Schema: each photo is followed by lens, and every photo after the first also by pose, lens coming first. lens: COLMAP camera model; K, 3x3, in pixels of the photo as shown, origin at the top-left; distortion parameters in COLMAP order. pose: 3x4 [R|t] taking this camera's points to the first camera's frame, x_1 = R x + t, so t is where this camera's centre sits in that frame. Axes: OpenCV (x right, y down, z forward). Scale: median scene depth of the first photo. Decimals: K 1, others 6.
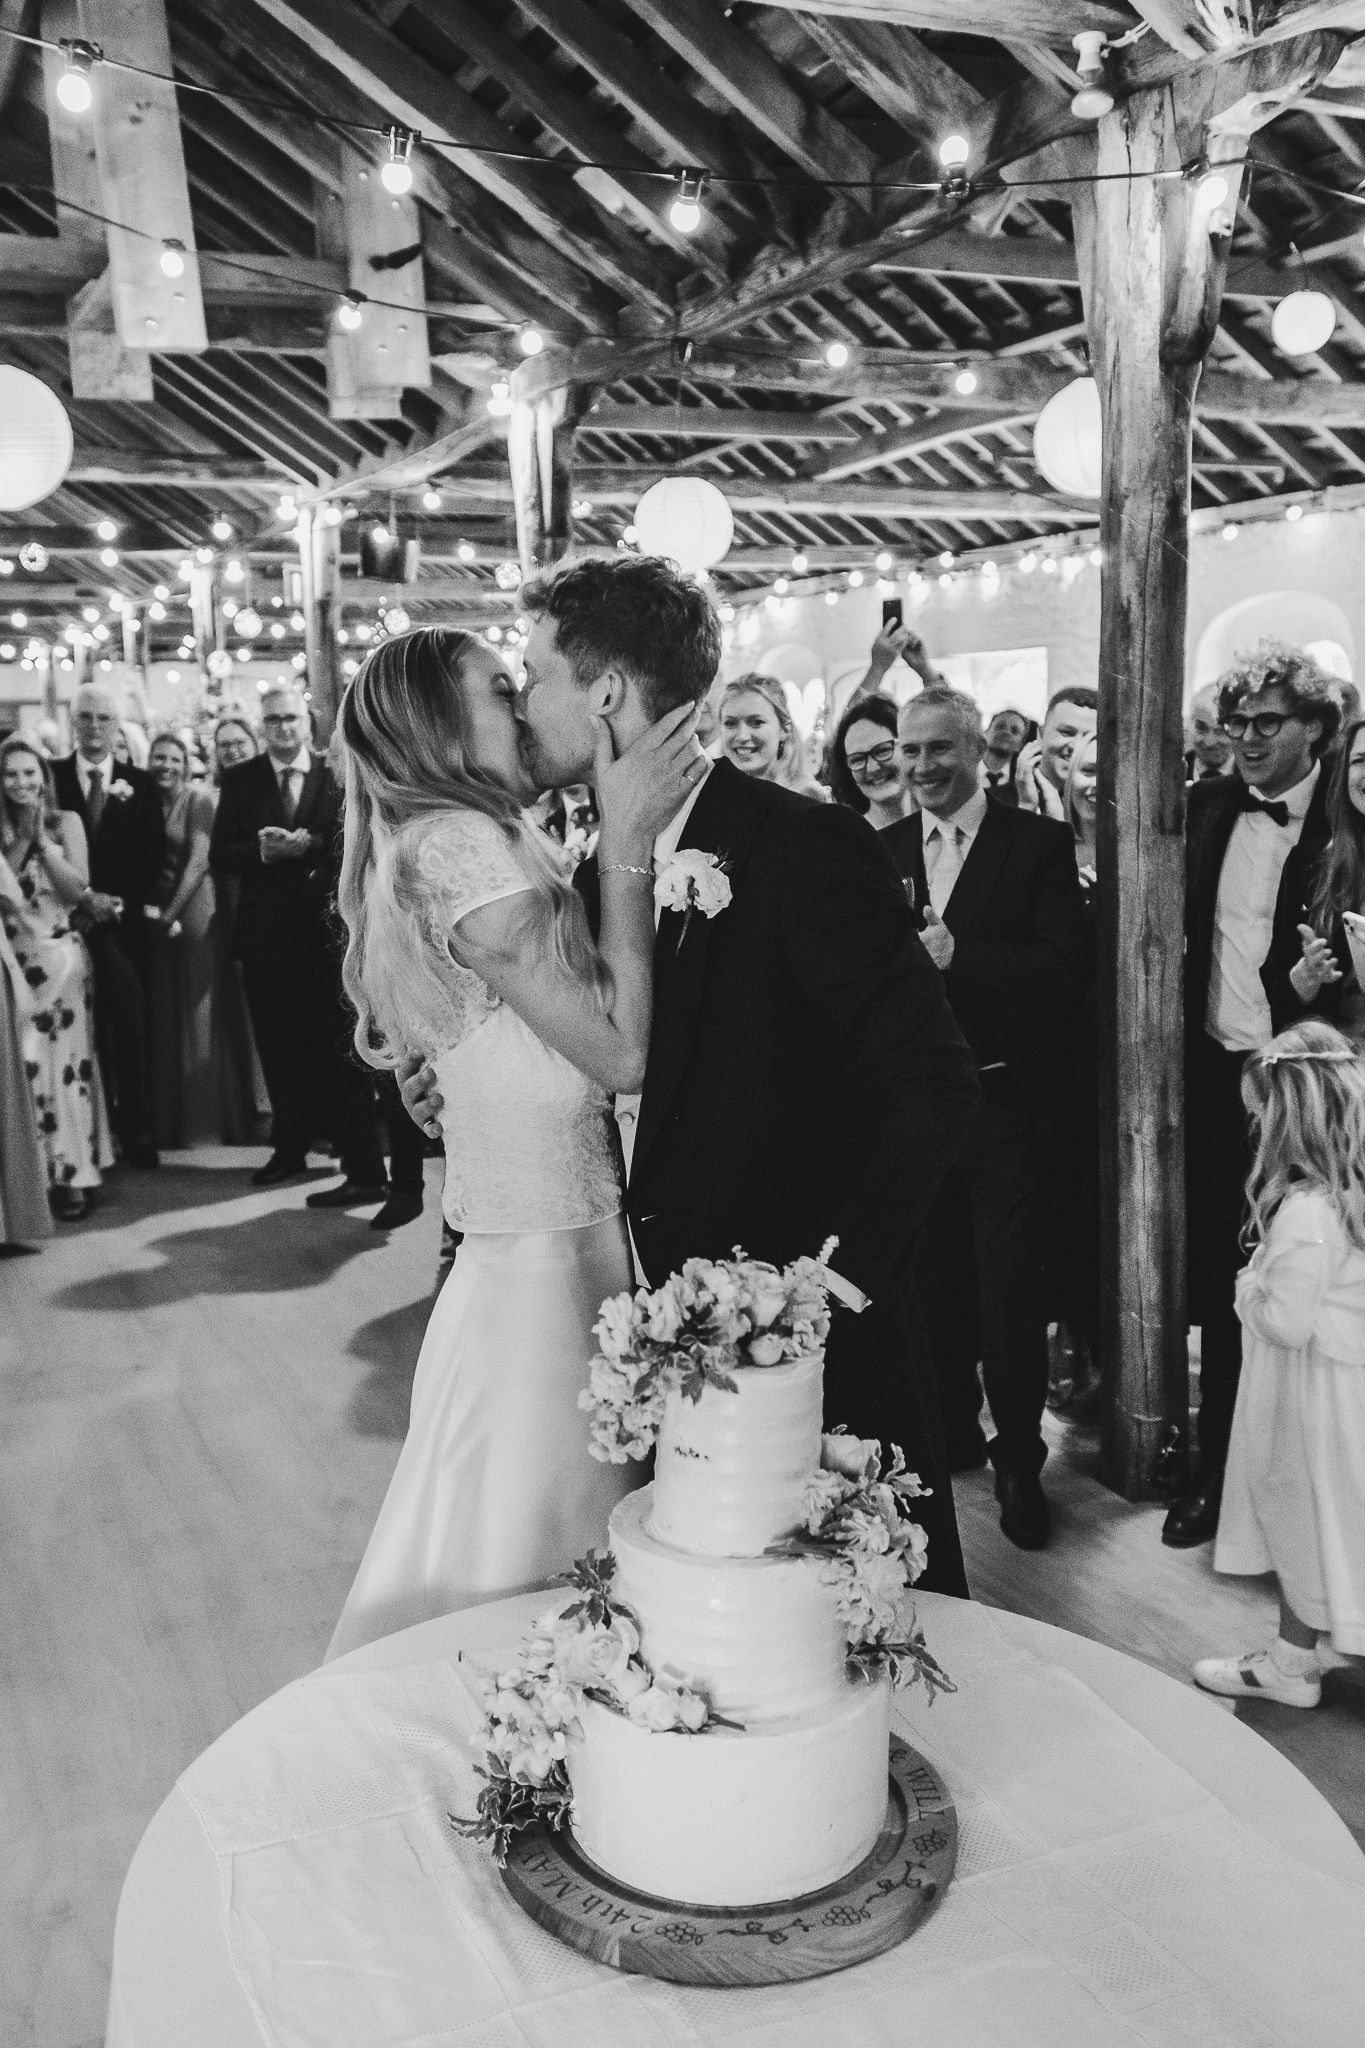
lens RADIAL K [[1731.6, 0, 682.5], [0, 1731.6, 1024.0], [0, 0, 1]] dist [0.003169, -0.000471]
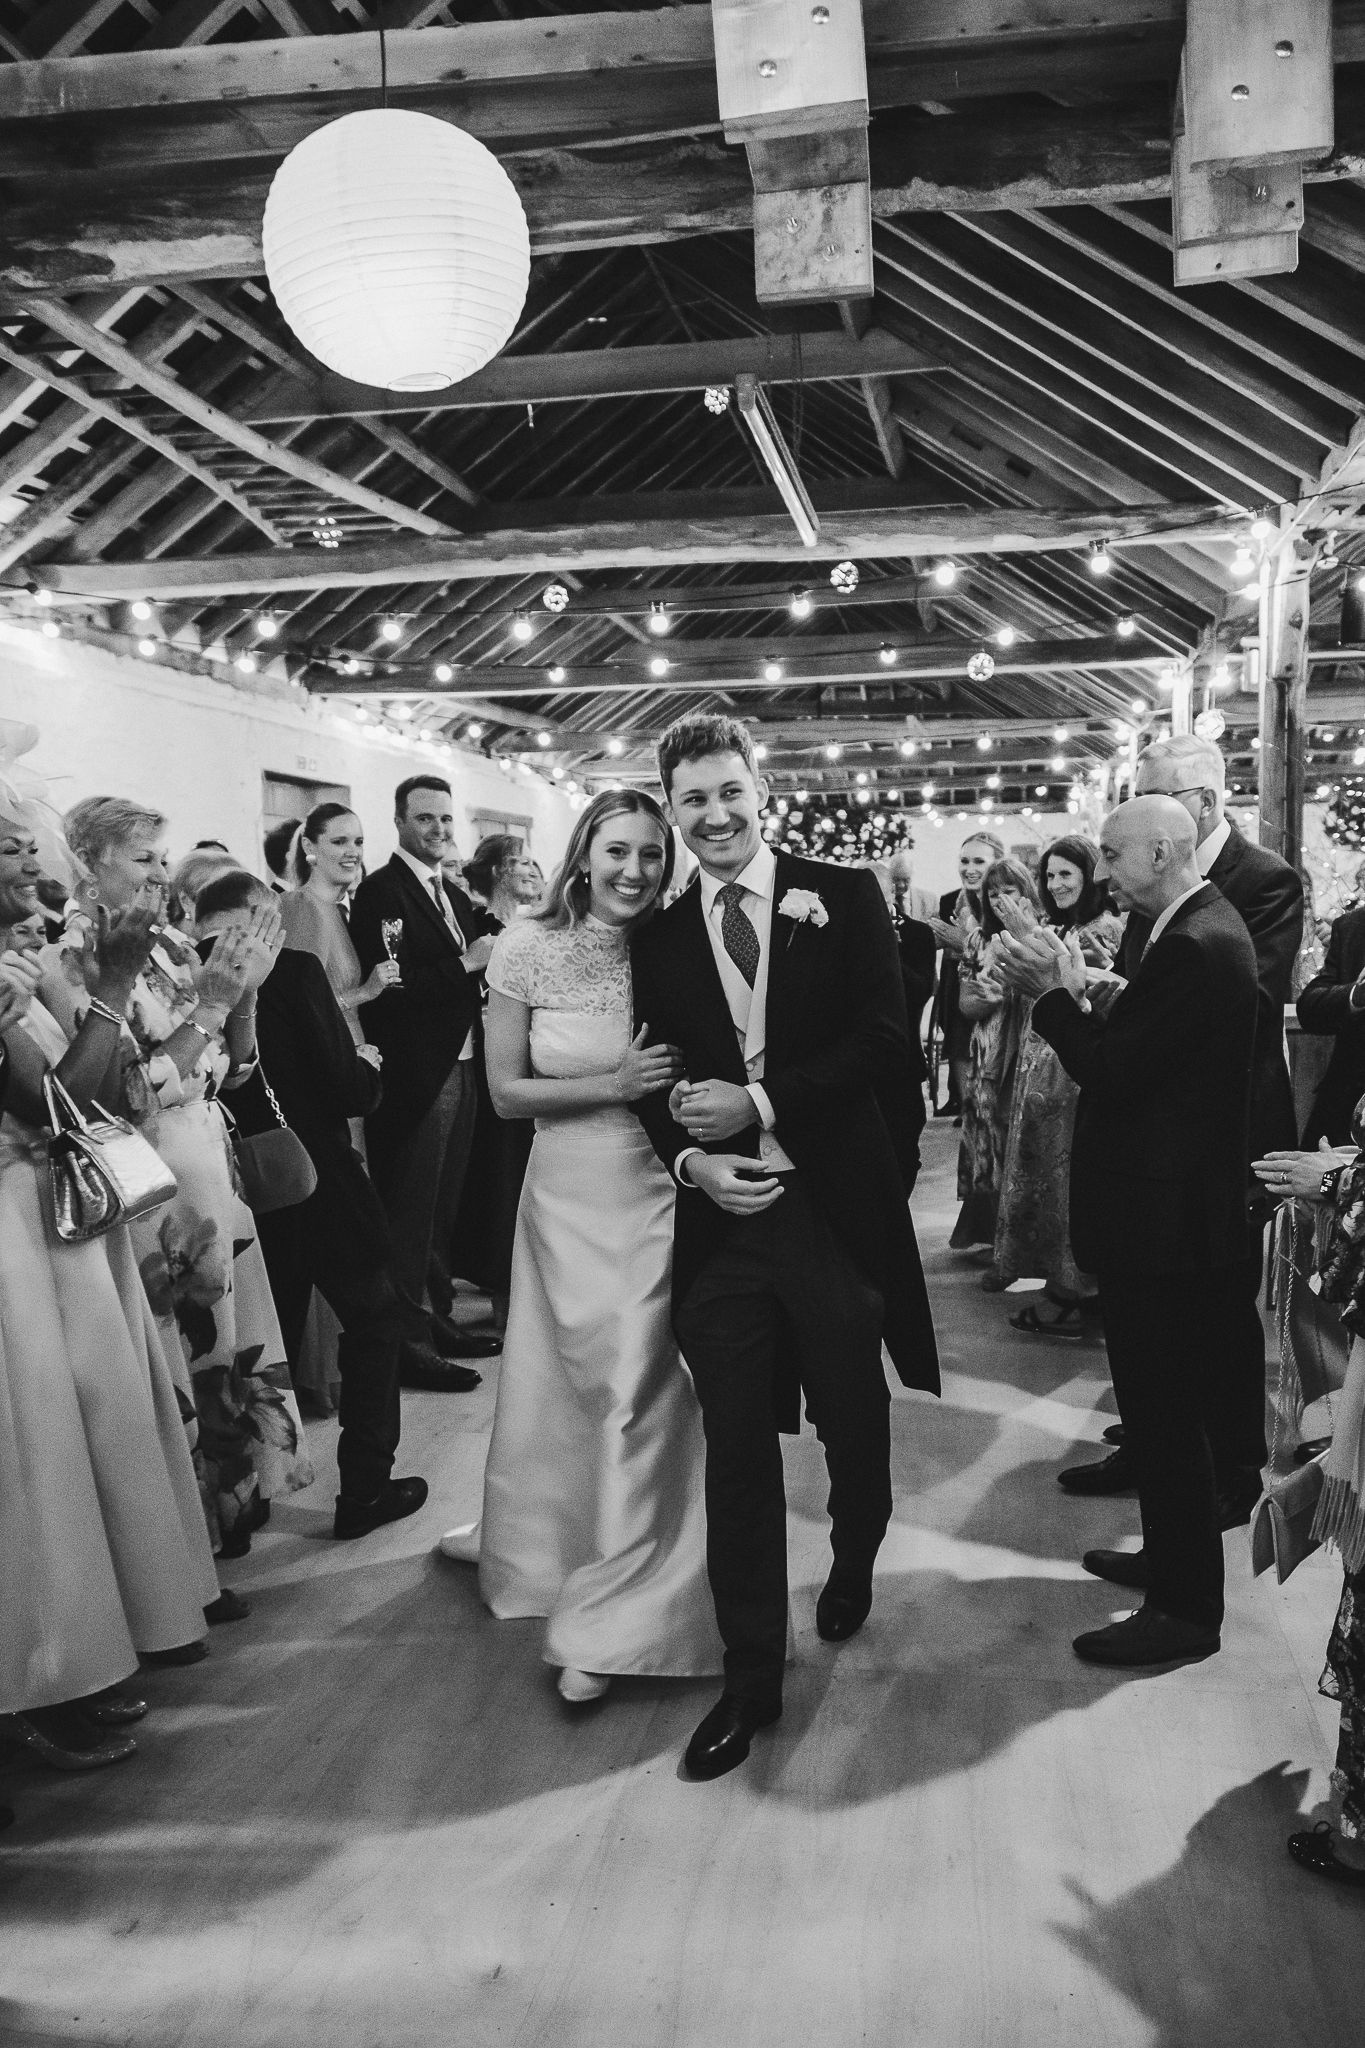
lens RADIAL K [[1731.6, 0, 682.5], [0, 1731.6, 1024.0], [0, 0, 1]] dist [0.003169, -0.000471]
pose [[0.834771, 0.041581, -0.549024, -0.007639], [-0.086381, 0.994687, -0.056005, -0.041101], [0.543778, 0.094177, 0.833928, 0.334448]]
